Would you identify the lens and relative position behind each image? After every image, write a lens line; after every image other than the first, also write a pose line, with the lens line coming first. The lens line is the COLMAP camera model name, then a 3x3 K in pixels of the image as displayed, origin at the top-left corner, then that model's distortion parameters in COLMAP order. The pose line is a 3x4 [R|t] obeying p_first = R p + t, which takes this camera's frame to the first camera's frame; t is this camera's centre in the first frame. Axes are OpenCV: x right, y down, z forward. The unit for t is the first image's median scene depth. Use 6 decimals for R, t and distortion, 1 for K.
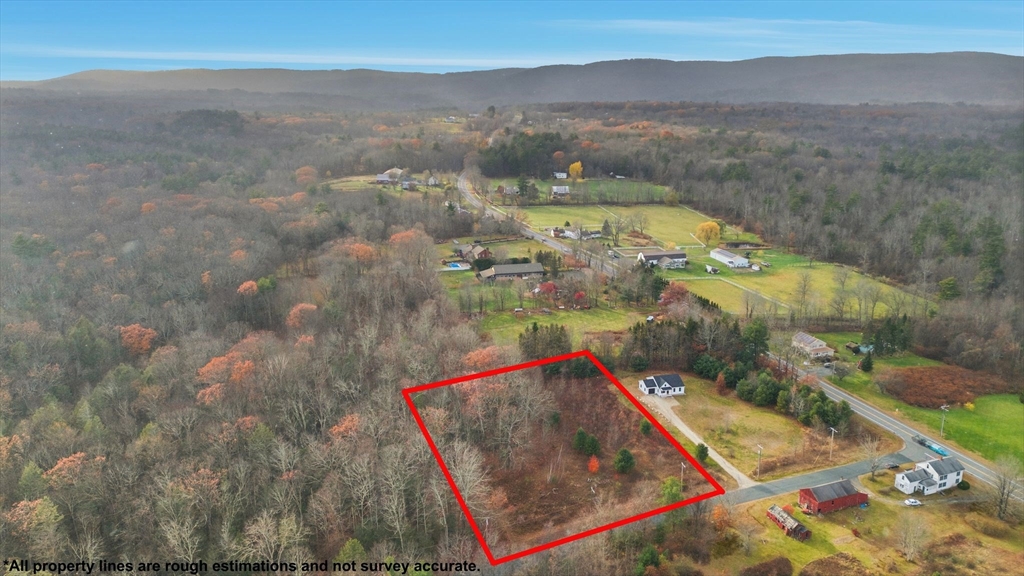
lens RADIAL K [[735.5, 0, 512.0], [0, 735.5, 288.0], [0, 0, 1]] dist [0.095291, -0.101093]
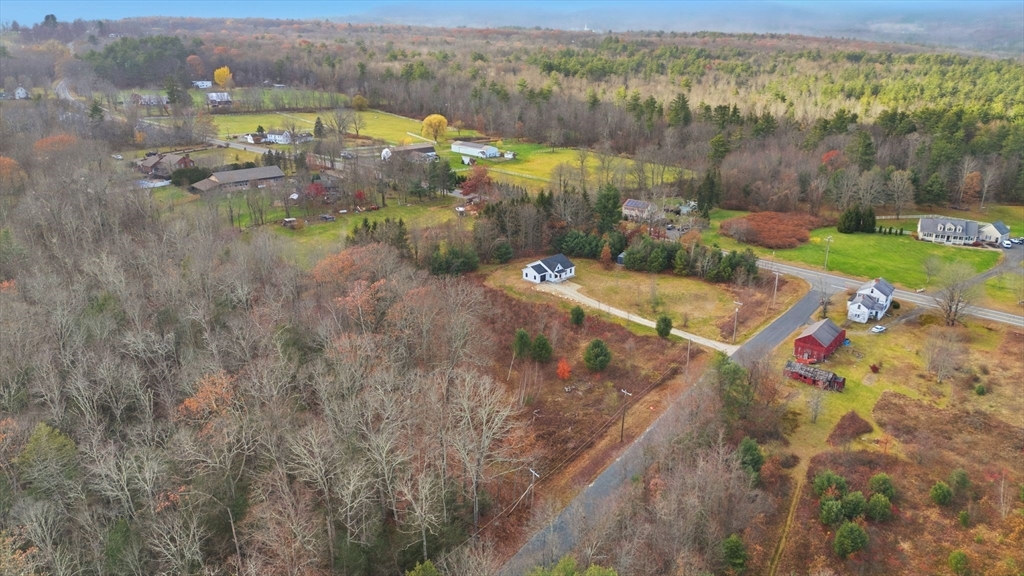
lens RADIAL K [[735.5, 0, 512.0], [0, 735.5, 288.0], [0, 0, 1]] dist [0.095291, -0.101093]
pose [[0.857975, -0.160605, 0.487939, -0.232889], [0.122377, 0.986425, 0.109497, 0.057249], [-0.498901, -0.034233, 0.865982, 0.315562]]
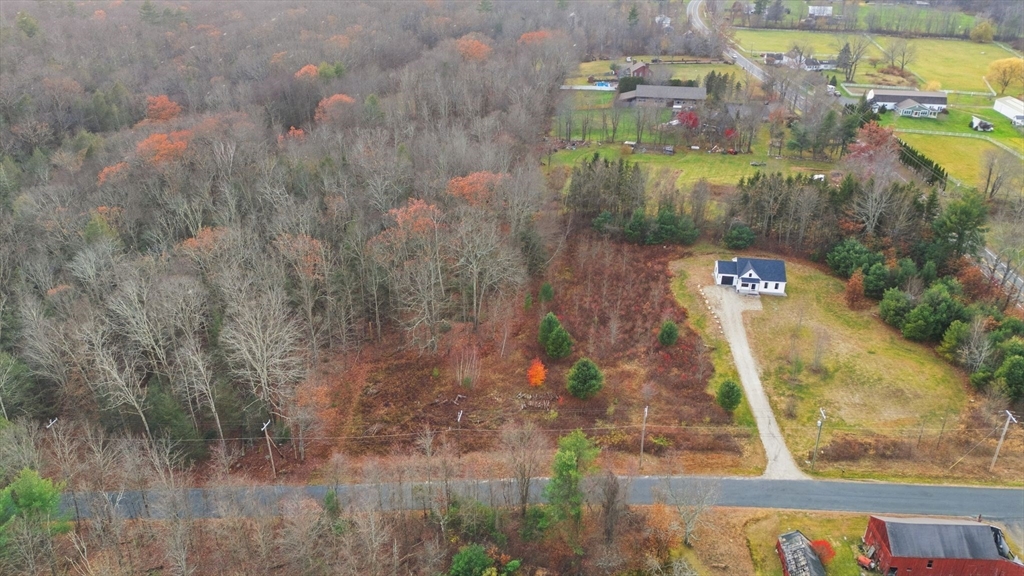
lens RADIAL K [[735.5, 0, 512.0], [0, 735.5, 288.0], [0, 0, 1]] dist [0.095291, -0.101093]
pose [[0.920442, 0.187404, -0.343025, 0.234324], [-0.118152, 0.969915, 0.212851, 0.035496], [0.372594, -0.155388, 0.914893, 0.366117]]
